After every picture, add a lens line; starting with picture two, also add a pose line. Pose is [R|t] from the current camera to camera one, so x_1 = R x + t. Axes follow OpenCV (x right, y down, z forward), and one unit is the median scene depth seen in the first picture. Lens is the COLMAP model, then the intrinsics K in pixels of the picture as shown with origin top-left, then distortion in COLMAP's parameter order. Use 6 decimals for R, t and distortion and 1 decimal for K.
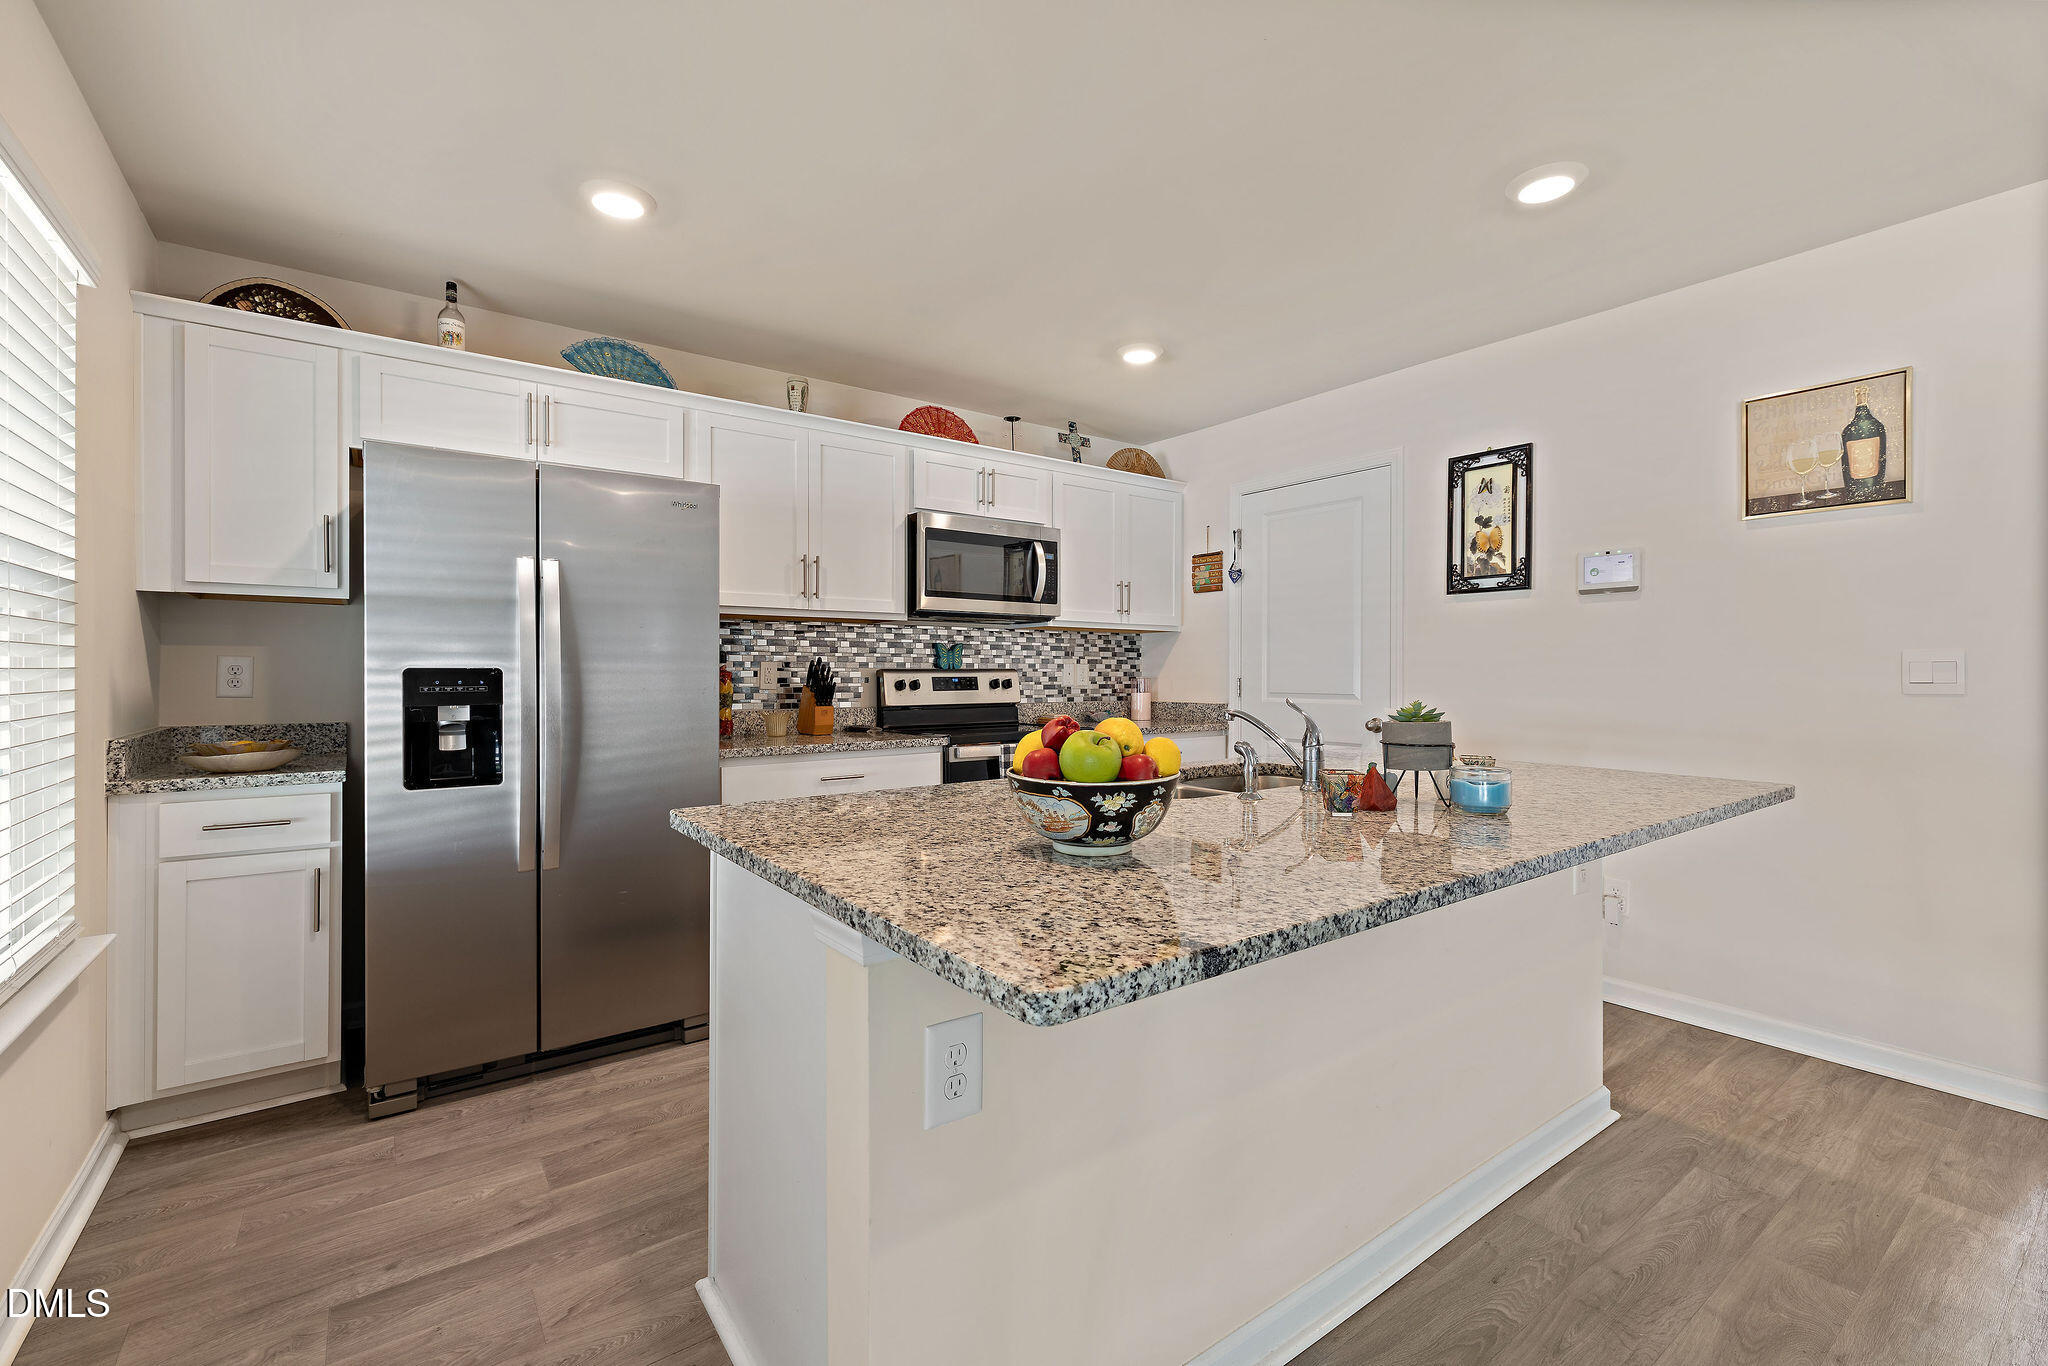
lens RADIAL K [[880.0, 0, 1018.2], [0, 880.0, 679.9], [0, 0, 1]] dist [-0.001024, -0.000105]
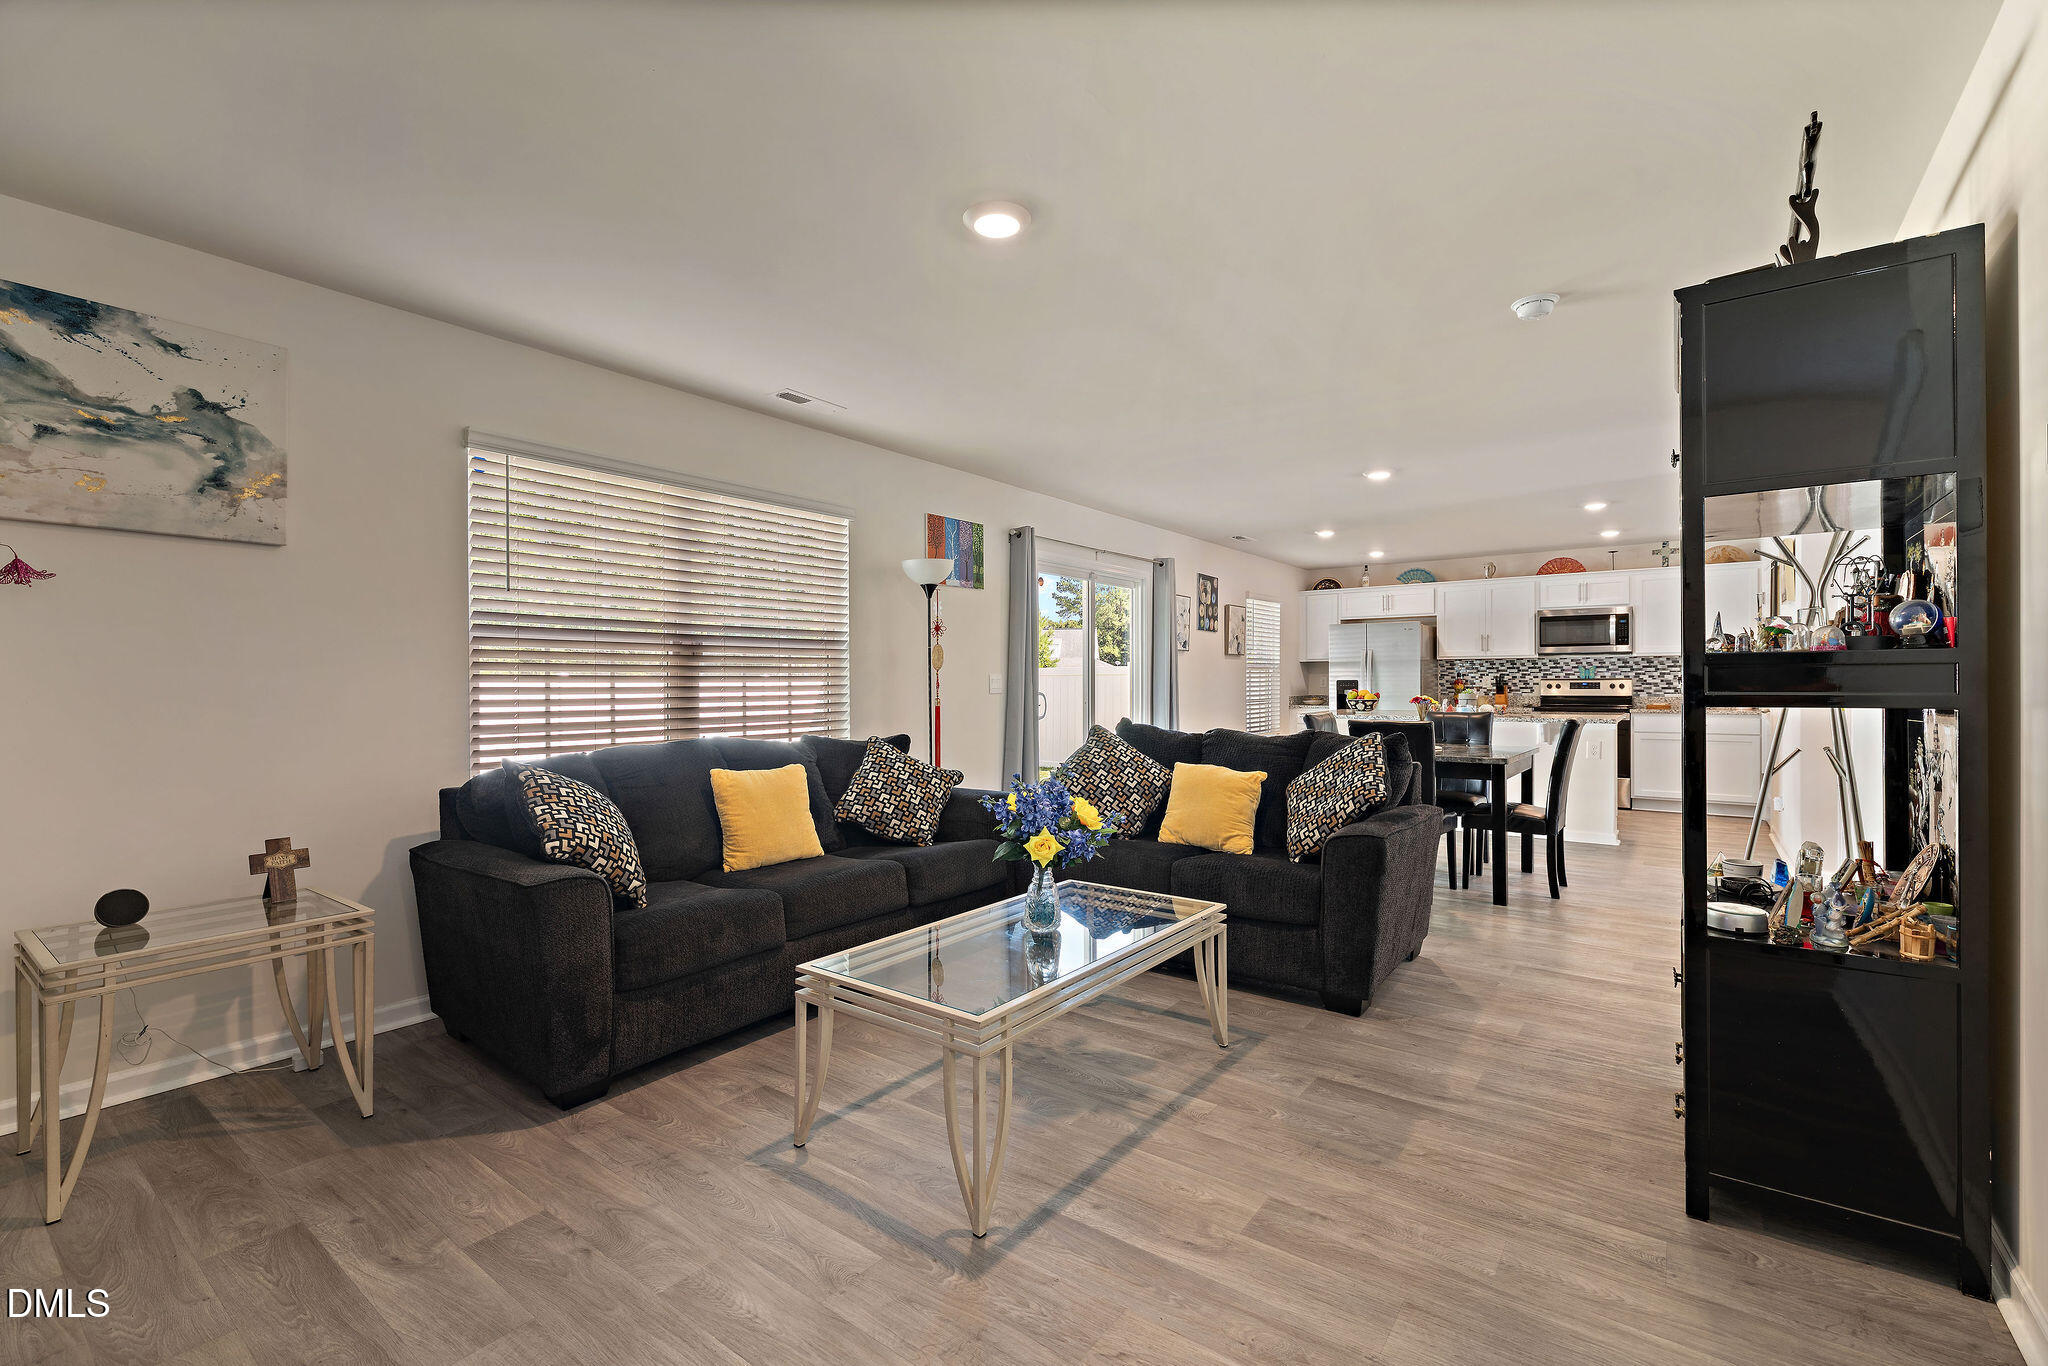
lens RADIAL K [[880.0, 0, 1018.2], [0, 880.0, 679.9], [0, 0, 1]] dist [-0.001024, -0.000105]
pose [[0.287567, -0.001939, -0.957759, 1.897316], [-0.004183, 0.999986, -0.003281, 0.004024], [0.957752, 0.004949, 0.287554, -1.069951]]
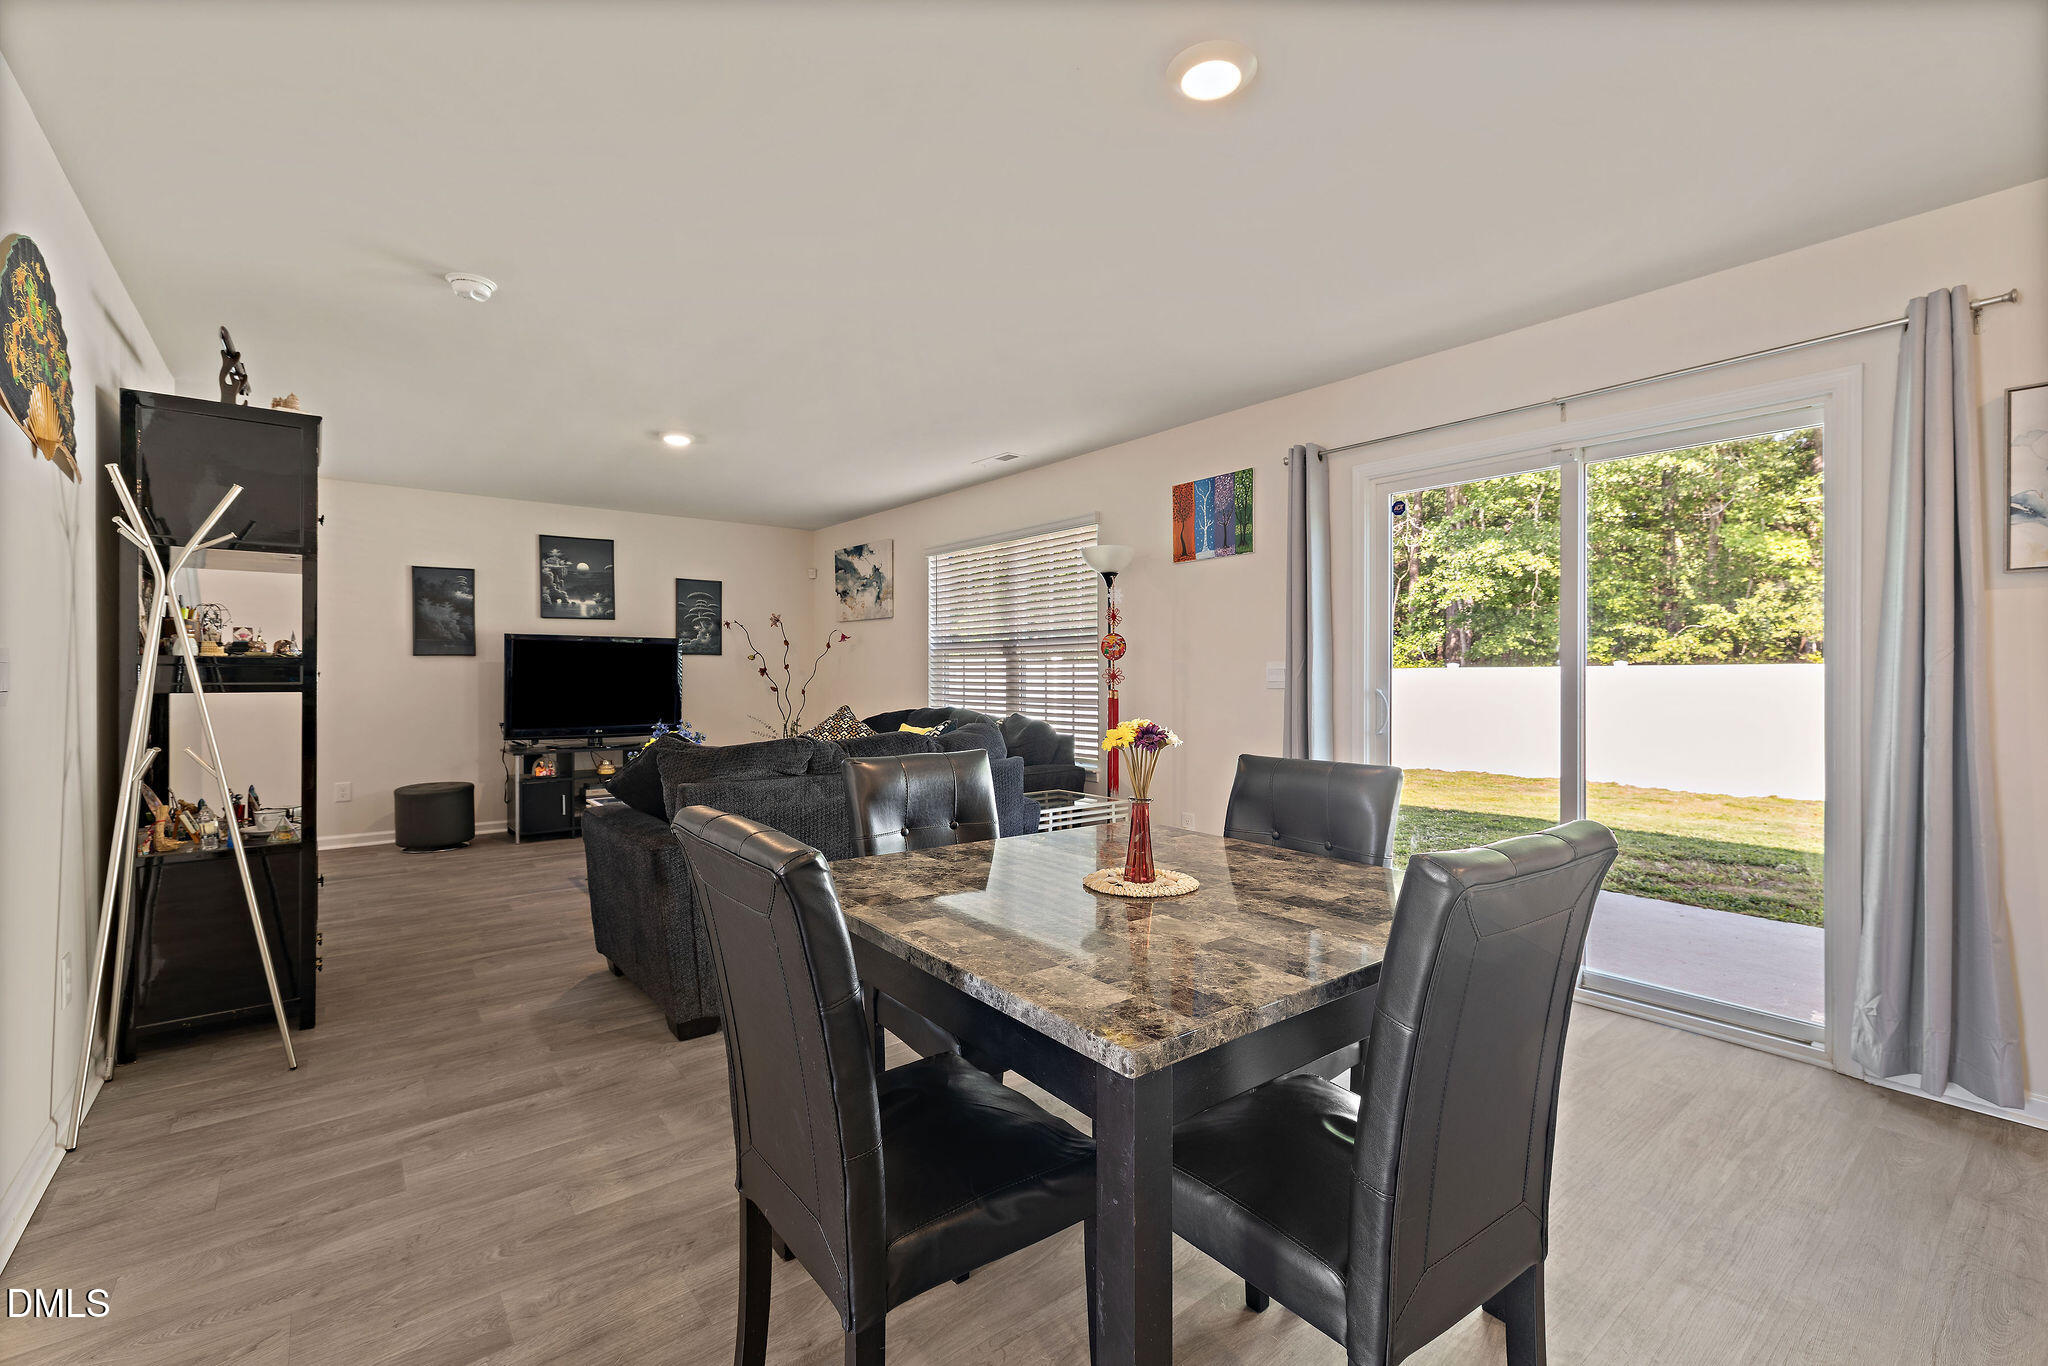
lens RADIAL K [[873.2, 0, 1026.2], [0, 873.2, 670.0], [0, 0, 1]] dist [0.000718, 0.000067]
pose [[-0.999017, -0.000781, -0.044326, 0.671719], [-0.000988, 0.999989, 0.004658, -0.007233], [0.044322, 0.004698, -0.999006, 0.591577]]
